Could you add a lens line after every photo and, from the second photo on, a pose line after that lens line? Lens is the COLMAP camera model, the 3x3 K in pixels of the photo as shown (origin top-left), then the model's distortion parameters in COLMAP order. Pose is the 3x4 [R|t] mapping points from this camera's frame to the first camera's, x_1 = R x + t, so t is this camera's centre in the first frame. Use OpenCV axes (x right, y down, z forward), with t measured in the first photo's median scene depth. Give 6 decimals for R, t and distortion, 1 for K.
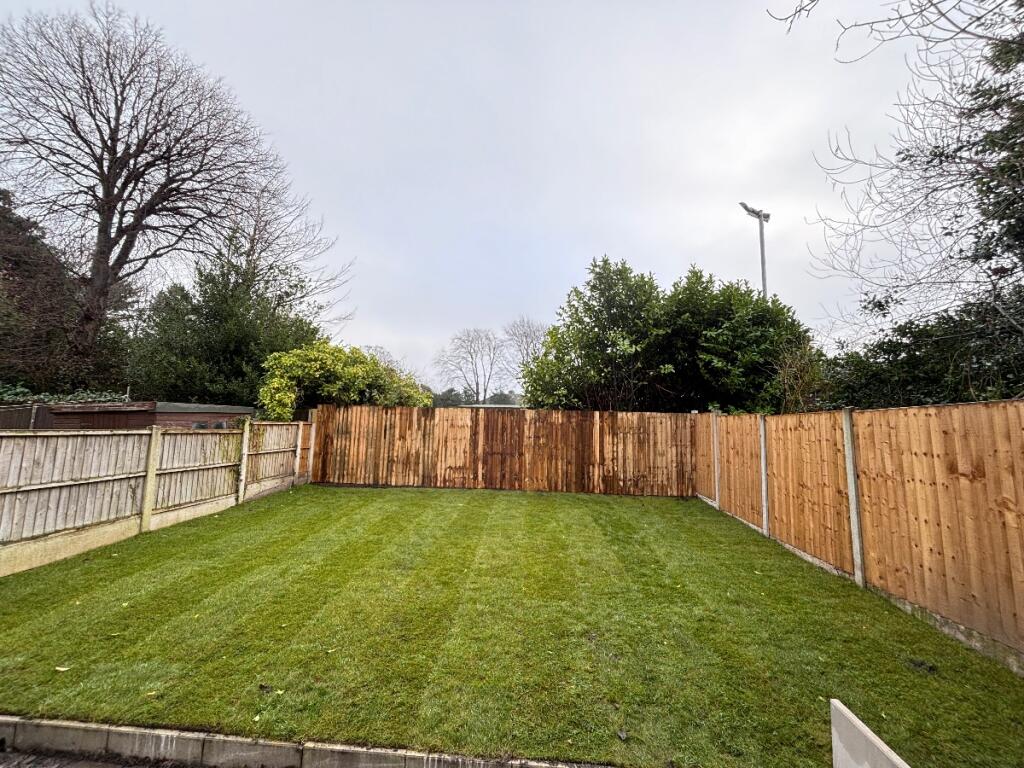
lens RADIAL K [[415.8, 0, 514.7], [0, 415.8, 377.1], [0, 0, 1]] dist [0.001030, 0.000926]
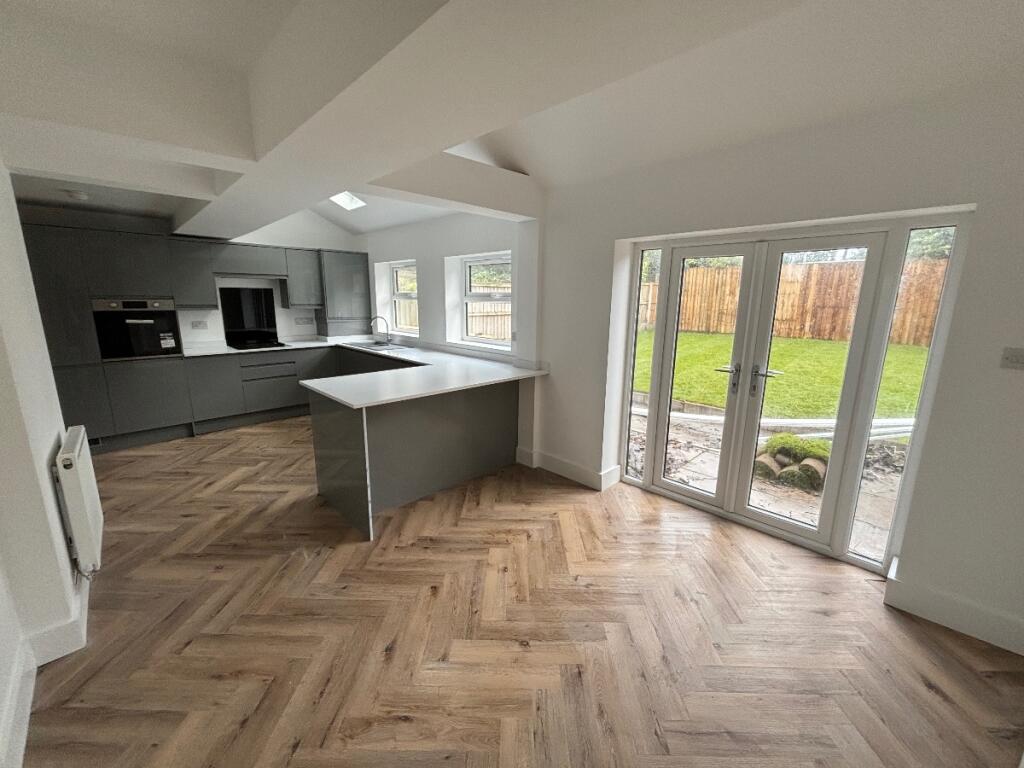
lens RADIAL K [[415.8, 0, 511.7], [0, 415.8, 382.8], [0, 0, 1]] dist [0.001030, 0.000926]
pose [[0.732275, 0.122087, -0.669976, 0.099174], [0.093726, 0.956370, 0.276718, 0.000654], [0.674528, -0.265428, 0.688883, -0.322753]]
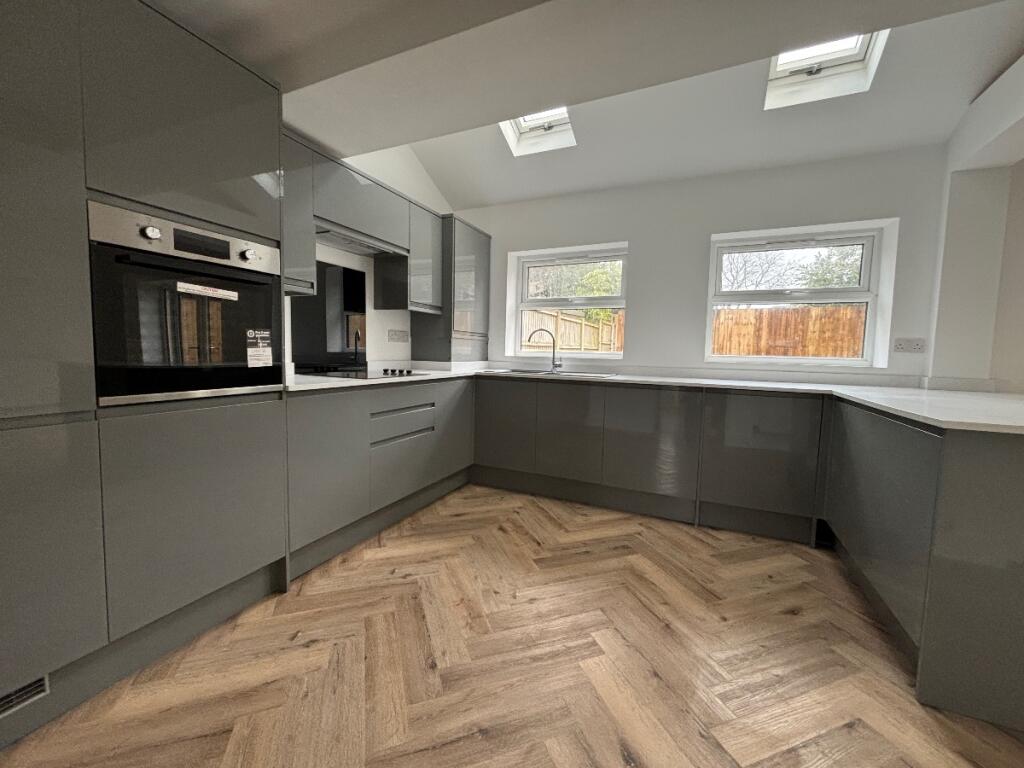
lens RADIAL K [[415.8, 0, 513.6], [0, 415.8, 377.9], [0, 0, 1]] dist [0.001030, 0.000926]
pose [[0.929211, 0.019866, -0.369016, -0.307296], [0.047549, 0.983827, 0.172697, 0.032488], [0.366479, -0.178019, 0.913237, -0.372988]]
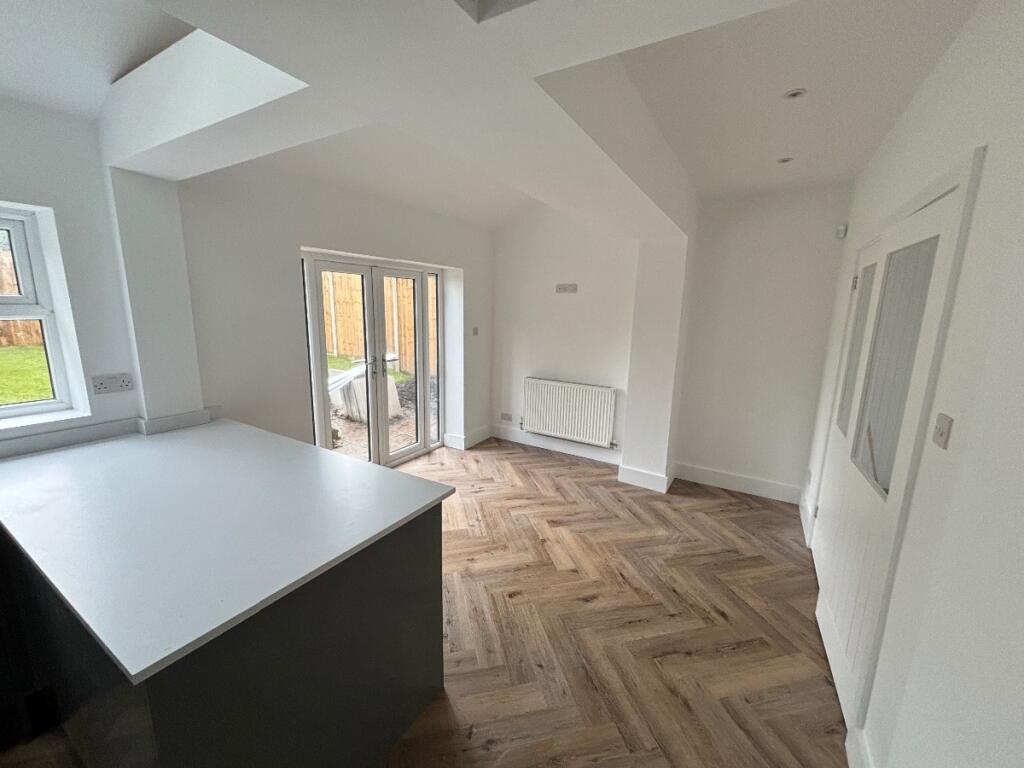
lens RADIAL K [[415.8, 0, 509.9], [0, 415.8, 384.4], [0, 0, 1]] dist [0.001030, 0.000926]
pose [[0.466786, -0.186426, 0.864498, -0.257553], [-0.116649, 0.956009, 0.269145, -0.011591], [-0.876644, -0.226476, 0.424505, -0.296520]]
